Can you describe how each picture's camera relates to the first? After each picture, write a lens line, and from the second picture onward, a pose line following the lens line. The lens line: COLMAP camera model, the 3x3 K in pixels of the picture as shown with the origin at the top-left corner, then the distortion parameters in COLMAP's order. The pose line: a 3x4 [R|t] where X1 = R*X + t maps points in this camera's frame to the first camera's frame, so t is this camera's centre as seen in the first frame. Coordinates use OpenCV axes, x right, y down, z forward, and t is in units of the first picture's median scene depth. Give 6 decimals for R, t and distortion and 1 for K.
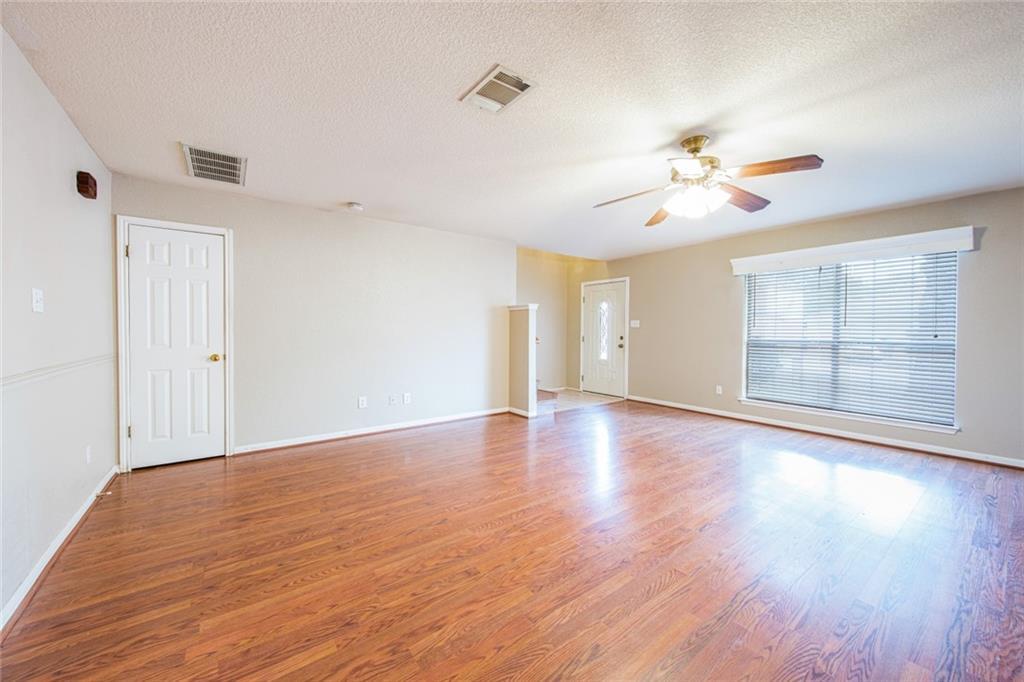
lens RADIAL K [[374.5, 0, 490.2], [0, 374.5, 336.7], [0, 0, 1]] dist [0.007043, -0.003223]
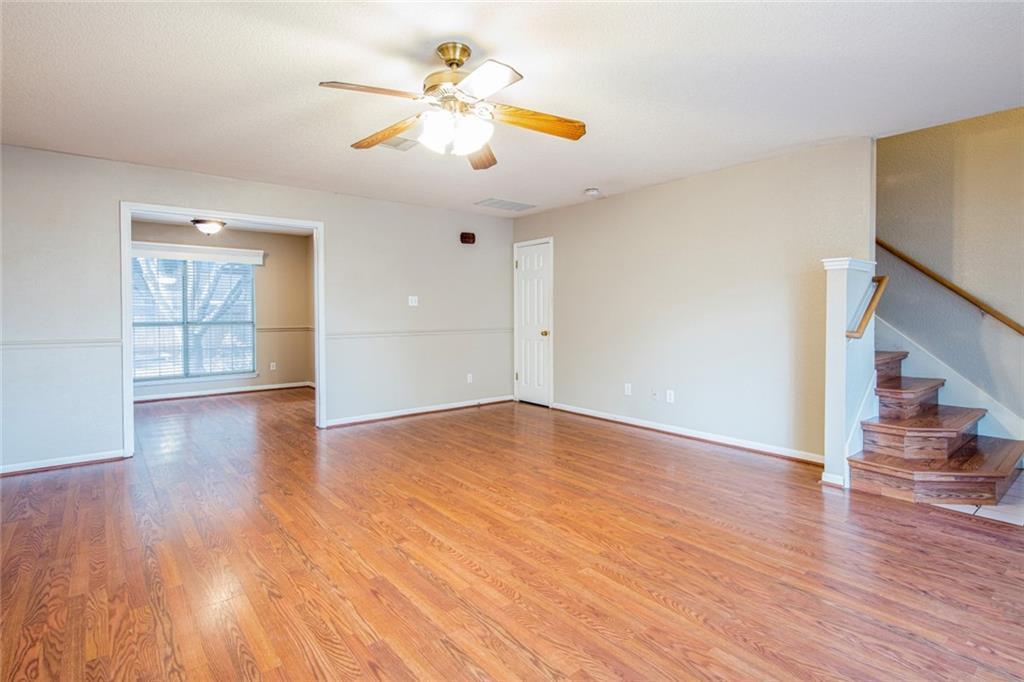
lens RADIAL K [[498.1, 0, 518.8], [0, 498.1, 319.4], [0, 0, 1]] dist [0.008922, -0.001249]
pose [[0.090449, 0.013187, -0.995814, 1.186315], [-0.015734, 0.999806, 0.011810, -0.017541], [0.995777, 0.014600, 0.090639, 0.808662]]
